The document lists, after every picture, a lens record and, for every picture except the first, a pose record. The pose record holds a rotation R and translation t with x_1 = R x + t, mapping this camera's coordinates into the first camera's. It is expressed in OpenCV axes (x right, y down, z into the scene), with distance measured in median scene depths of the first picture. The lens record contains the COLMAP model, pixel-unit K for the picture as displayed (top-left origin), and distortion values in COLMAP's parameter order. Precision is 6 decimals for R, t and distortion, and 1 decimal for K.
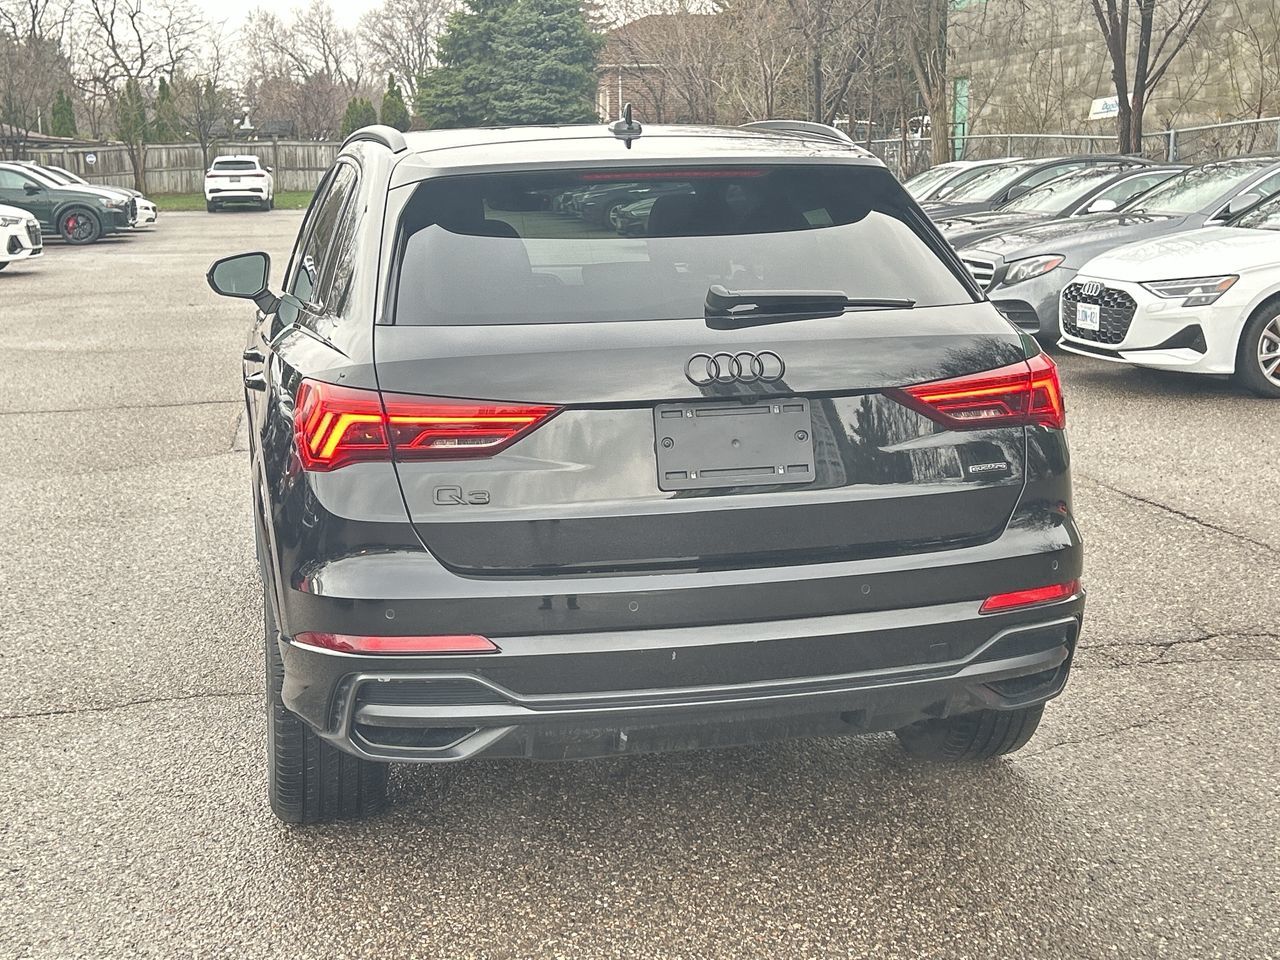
lens RADIAL K [[1941.9, 0, 640.0], [0, 1941.9, 480.0], [0, 0, 1]] dist [0.249790, -0.955100]
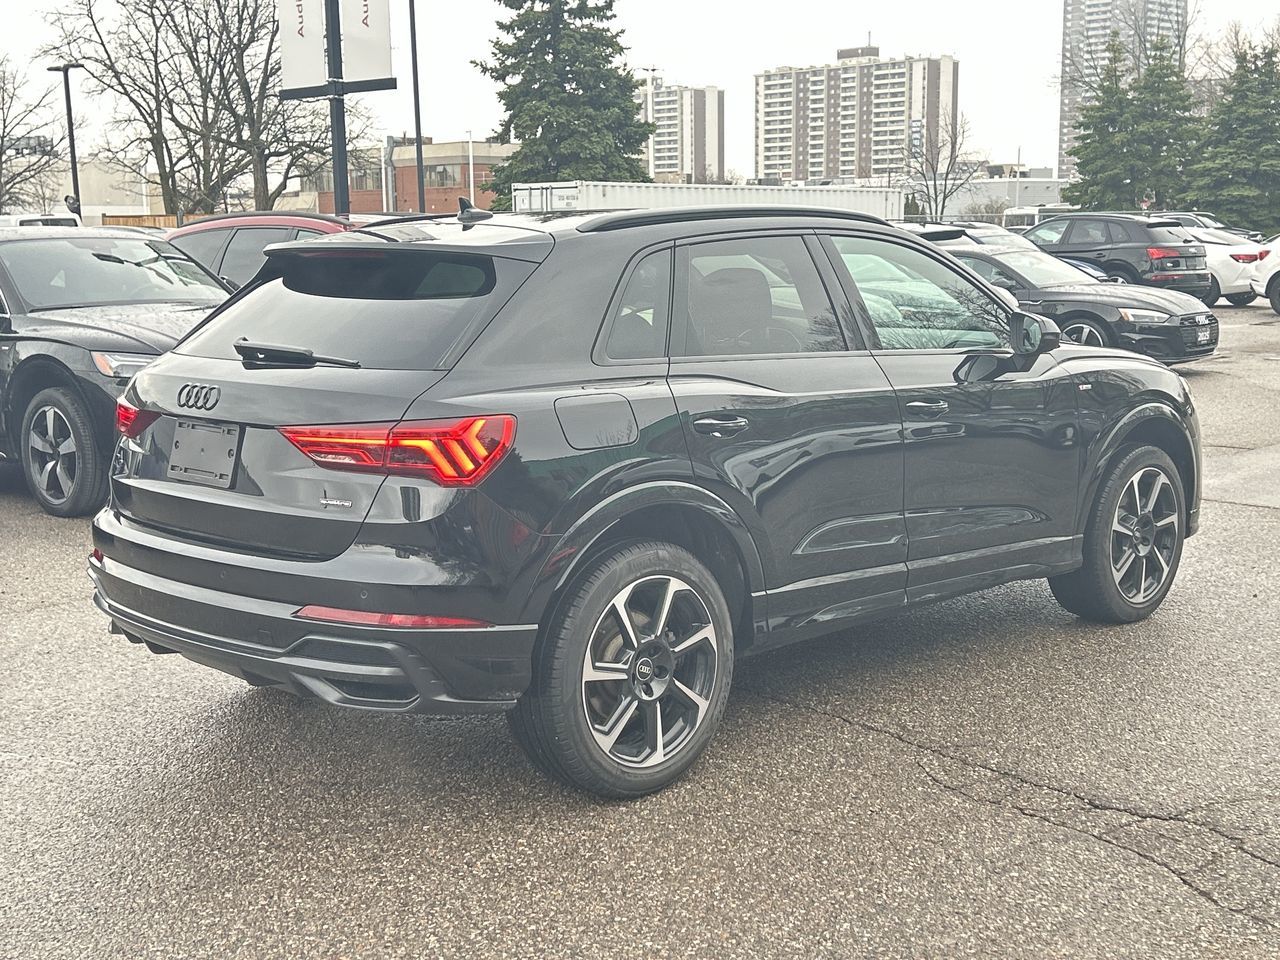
lens RADIAL K [[1822.4, 0, 626.9], [0, 1822.4, 482.0], [0, 0, 1]] dist [0.230811, -0.721741]
pose [[0.459537, 0.133693, -0.878039, 0.945162], [-0.139278, 0.987222, 0.077424, -0.099405], [0.877170, 0.086712, 0.472285, 0.464470]]
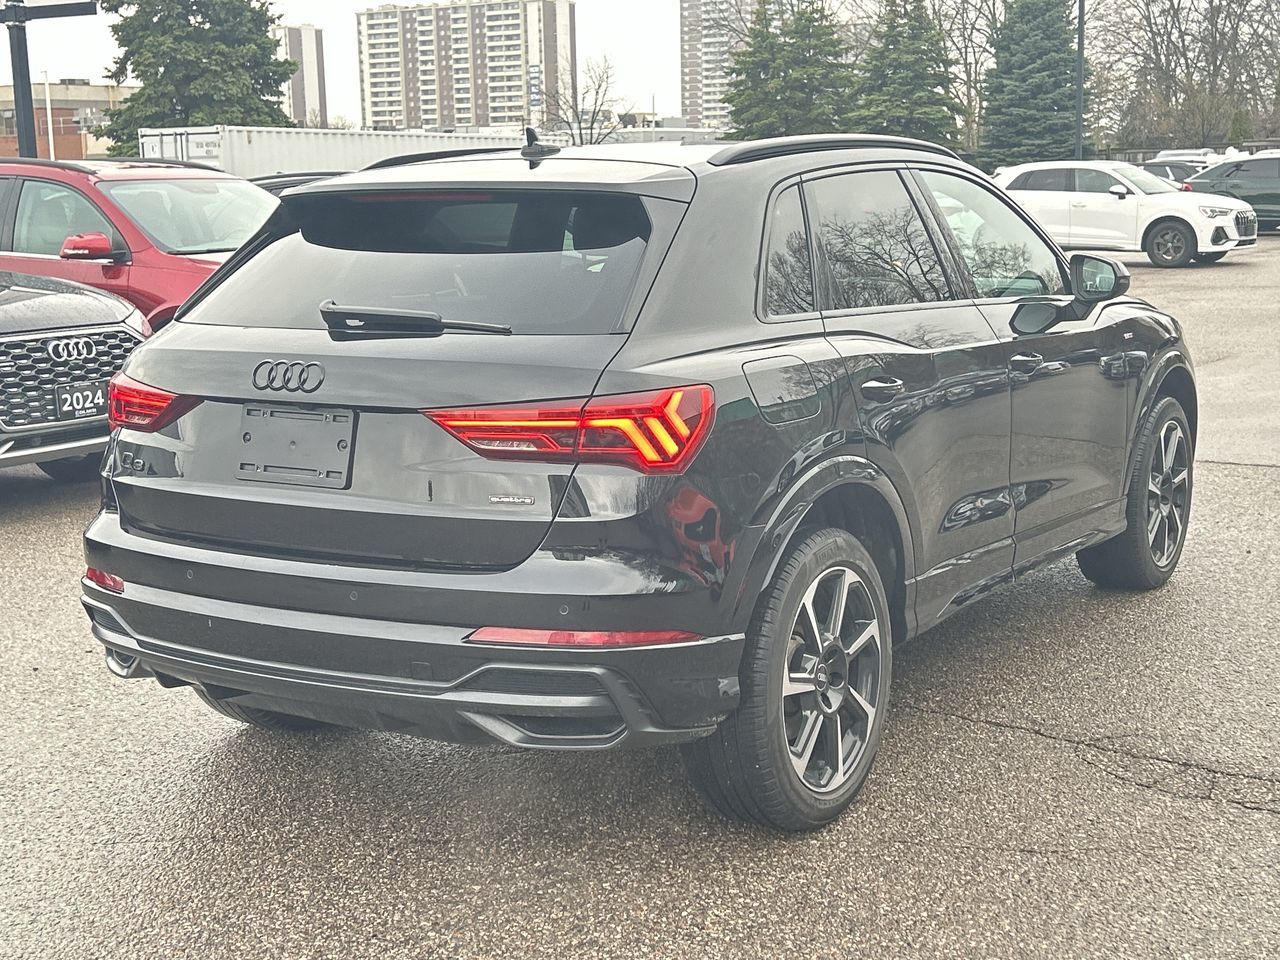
lens RADIAL K [[1941.9, 0, 640.0], [0, 1941.9, 480.0], [0, 0, 1]] dist [0.249790, -0.955100]
pose [[0.659807, 0.118801, -0.741984, 0.717158], [-0.110997, 0.992000, 0.060128, -0.062573], [0.743192, 0.042685, 0.667716, 0.293586]]
